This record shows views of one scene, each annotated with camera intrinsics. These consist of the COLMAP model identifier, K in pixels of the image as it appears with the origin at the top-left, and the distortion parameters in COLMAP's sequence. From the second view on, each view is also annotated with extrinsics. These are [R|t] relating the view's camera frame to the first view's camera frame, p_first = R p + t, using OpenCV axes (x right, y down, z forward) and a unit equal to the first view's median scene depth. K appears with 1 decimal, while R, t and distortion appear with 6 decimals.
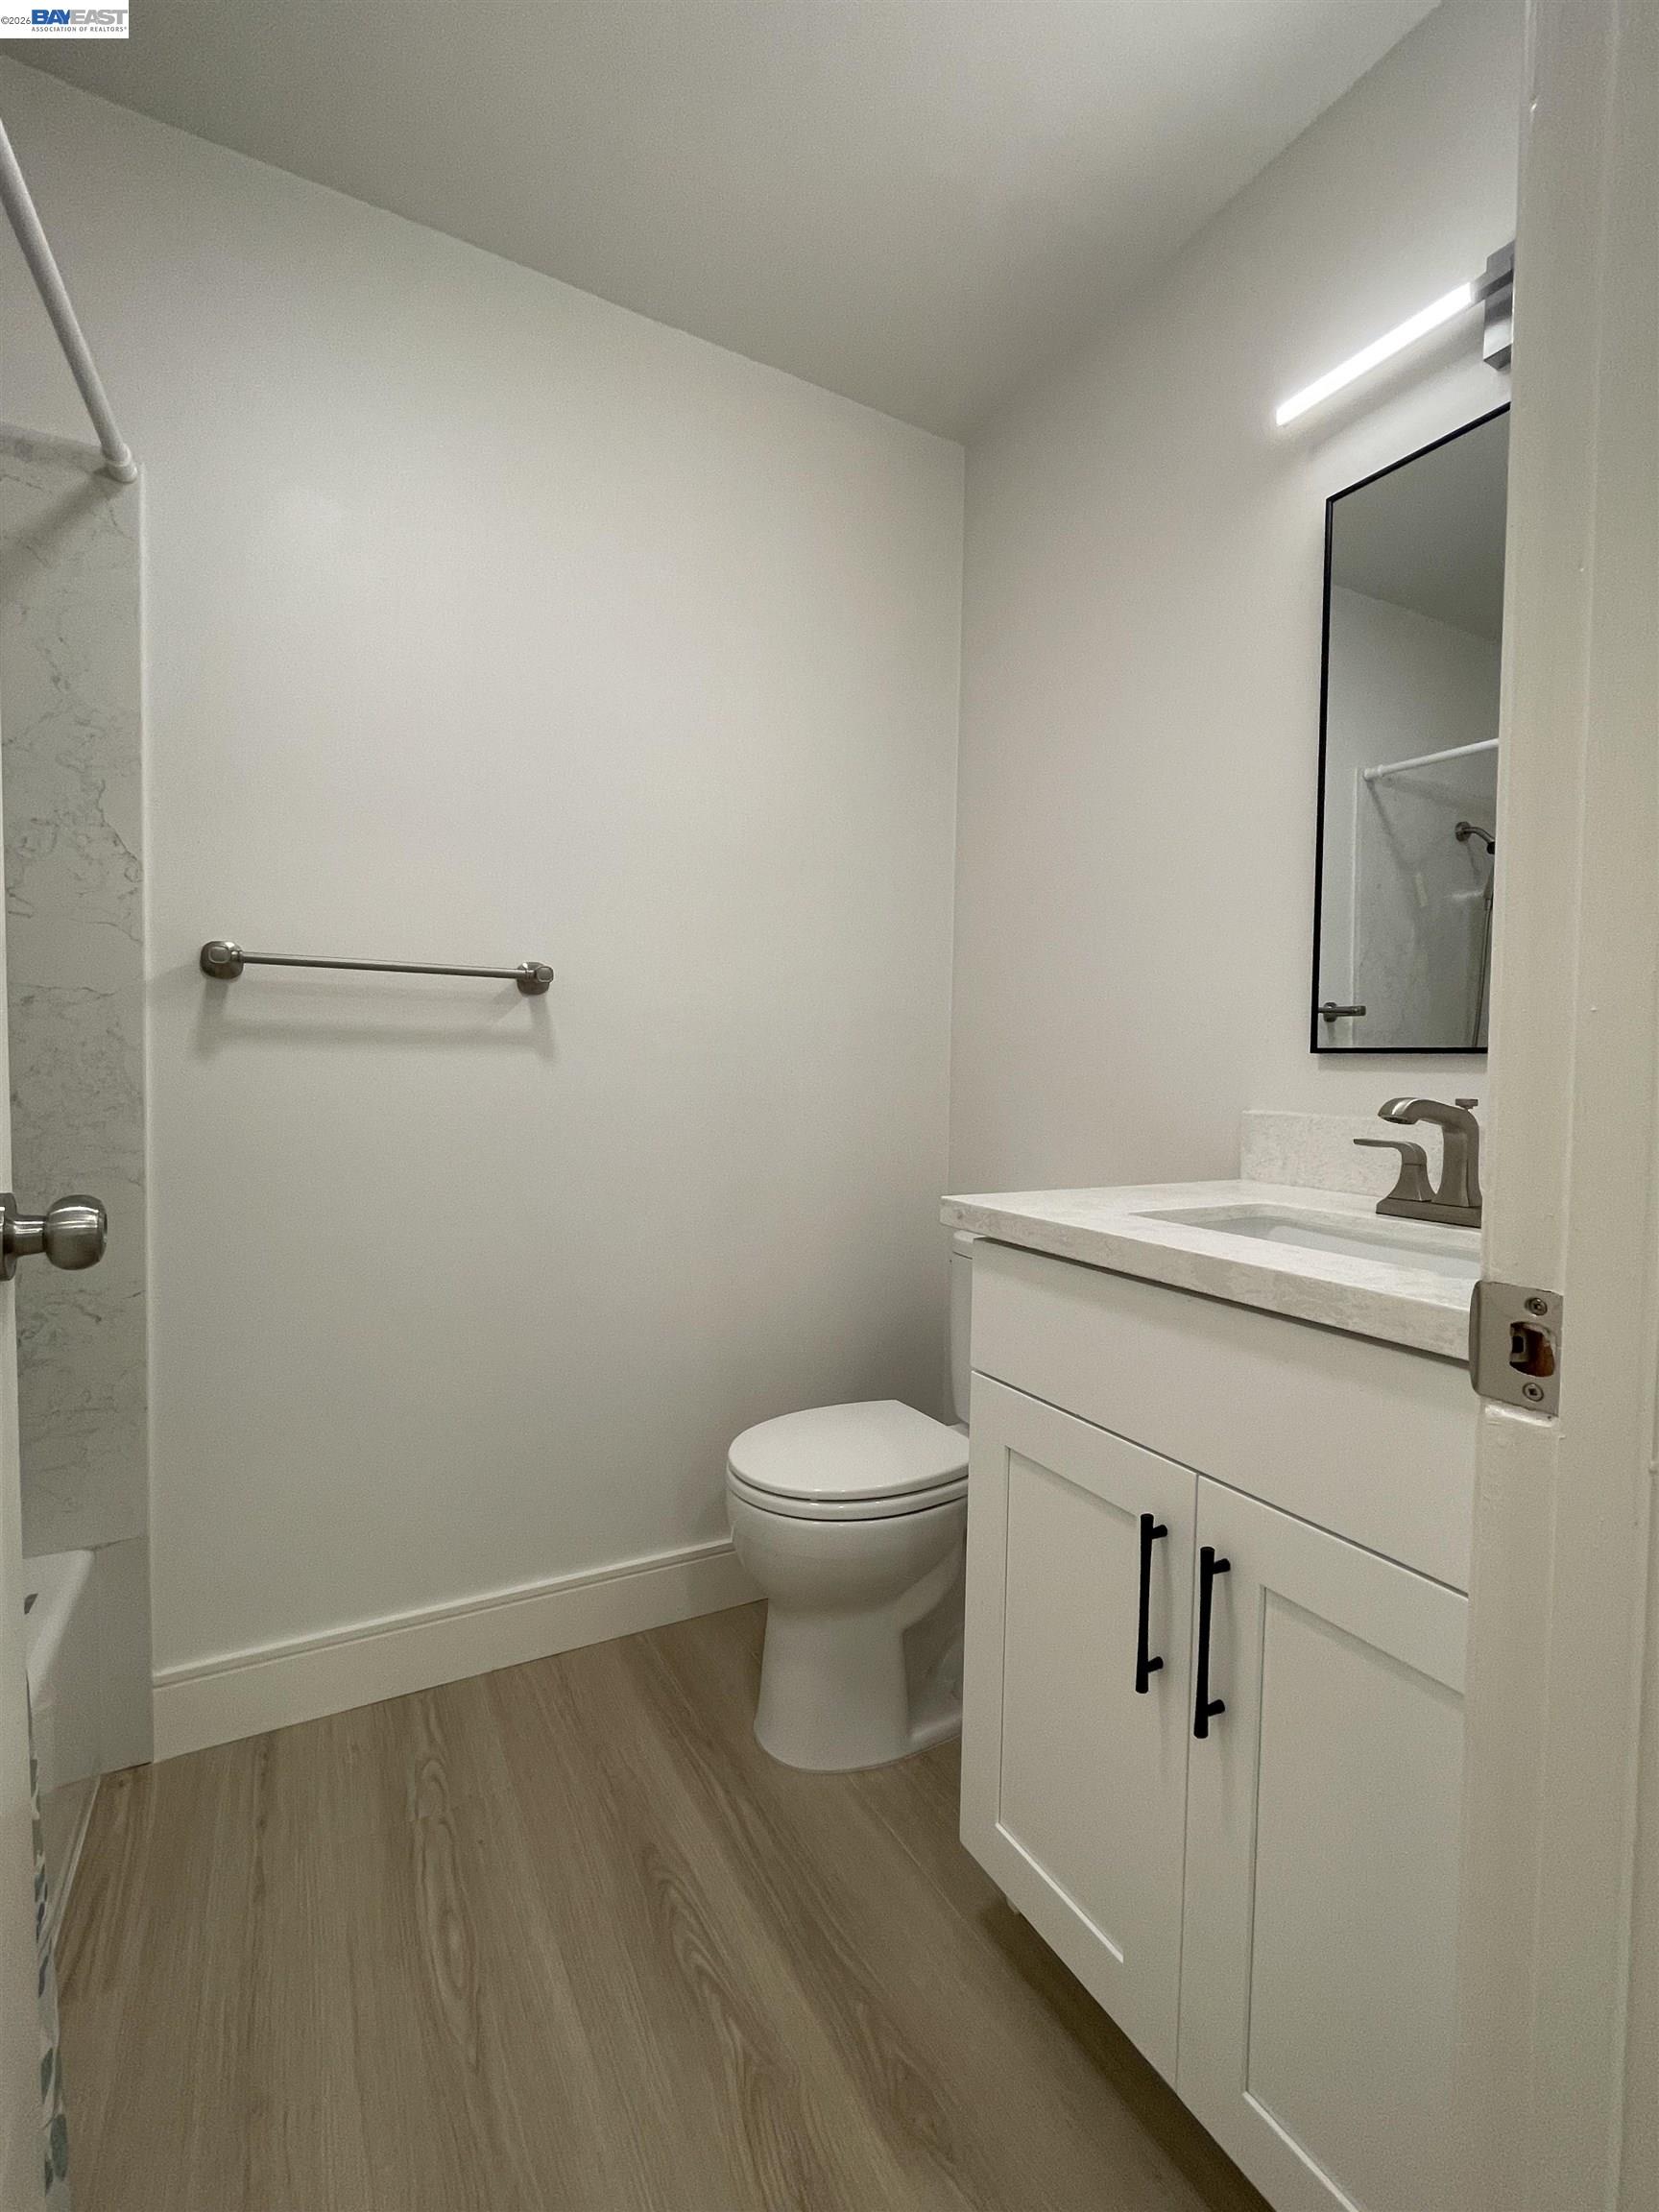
lens RADIAL K [[980.2, 0, 833.0], [0, 980.2, 1101.8], [0, 0, 1]] dist [-0.000738, 0.002398]
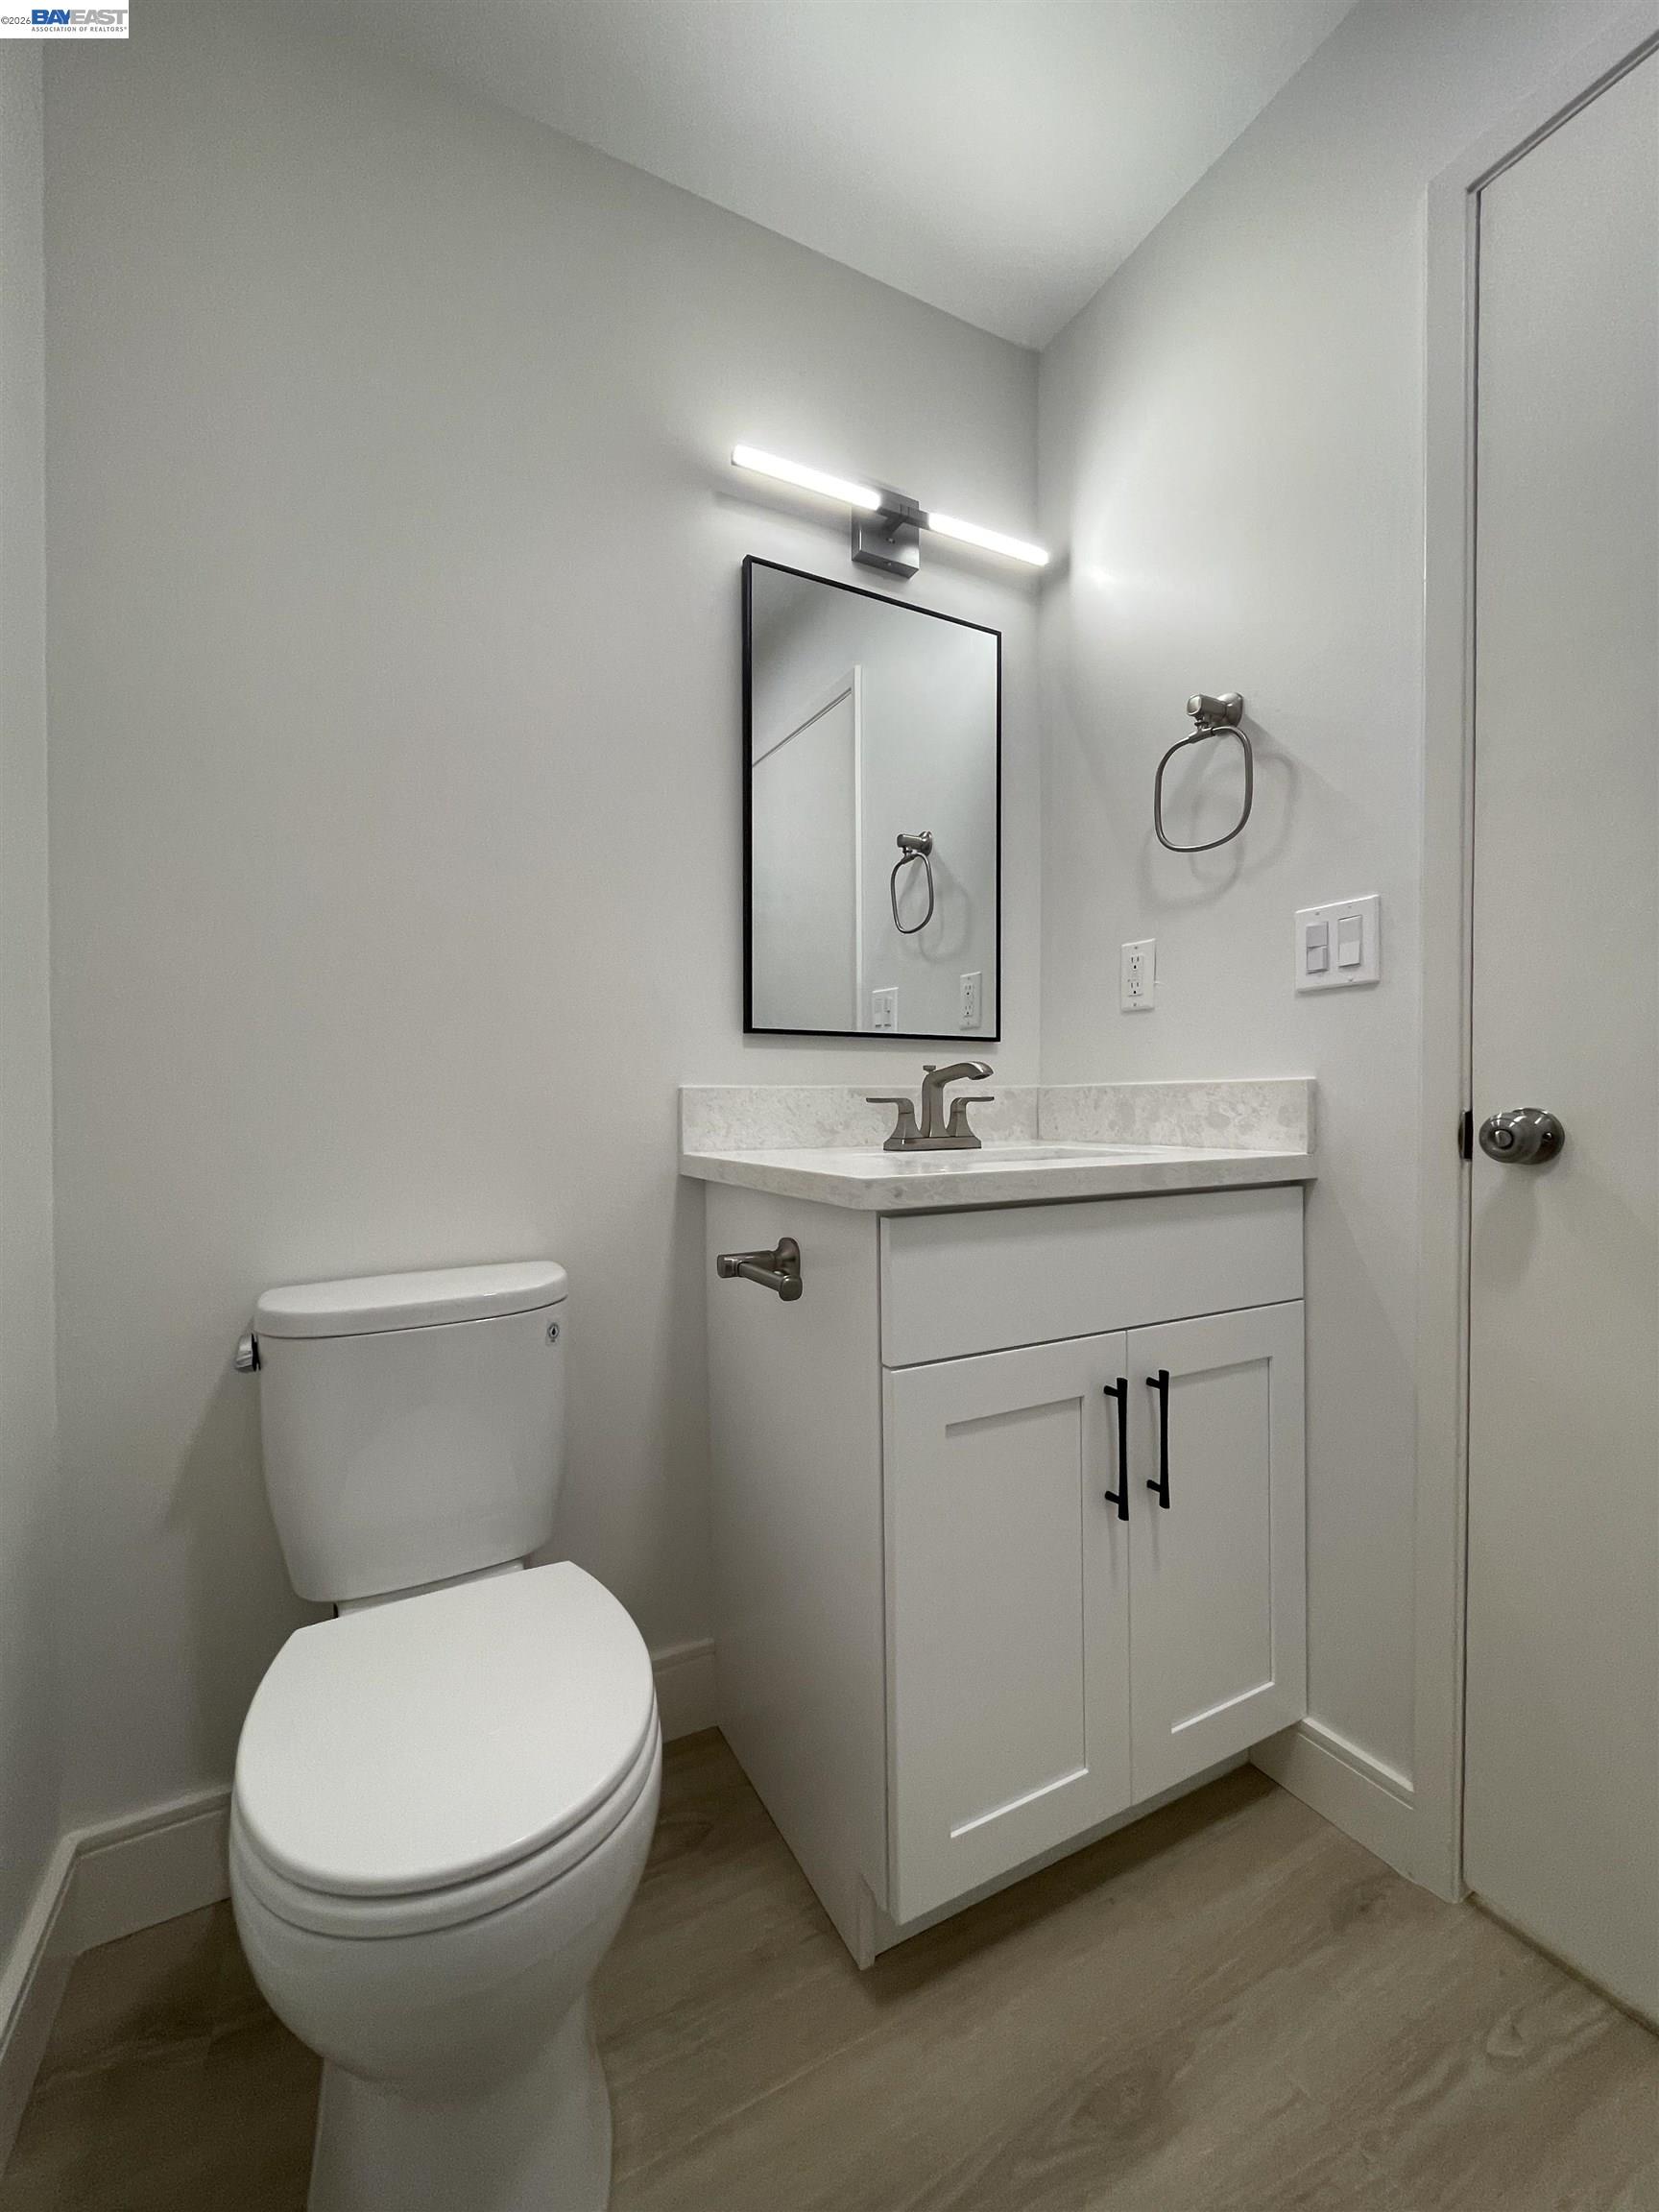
lens RADIAL K [[897.8, 0, 828.9], [0, 897.8, 1105.5], [0, 0, 1]] dist [-0.002259, 0.000118]
pose [[0.024149, -0.024405, 0.999410, -0.672275], [0.045816, 0.998679, 0.023280, 0.018915], [-0.998658, 0.045227, 0.025236, 1.066076]]
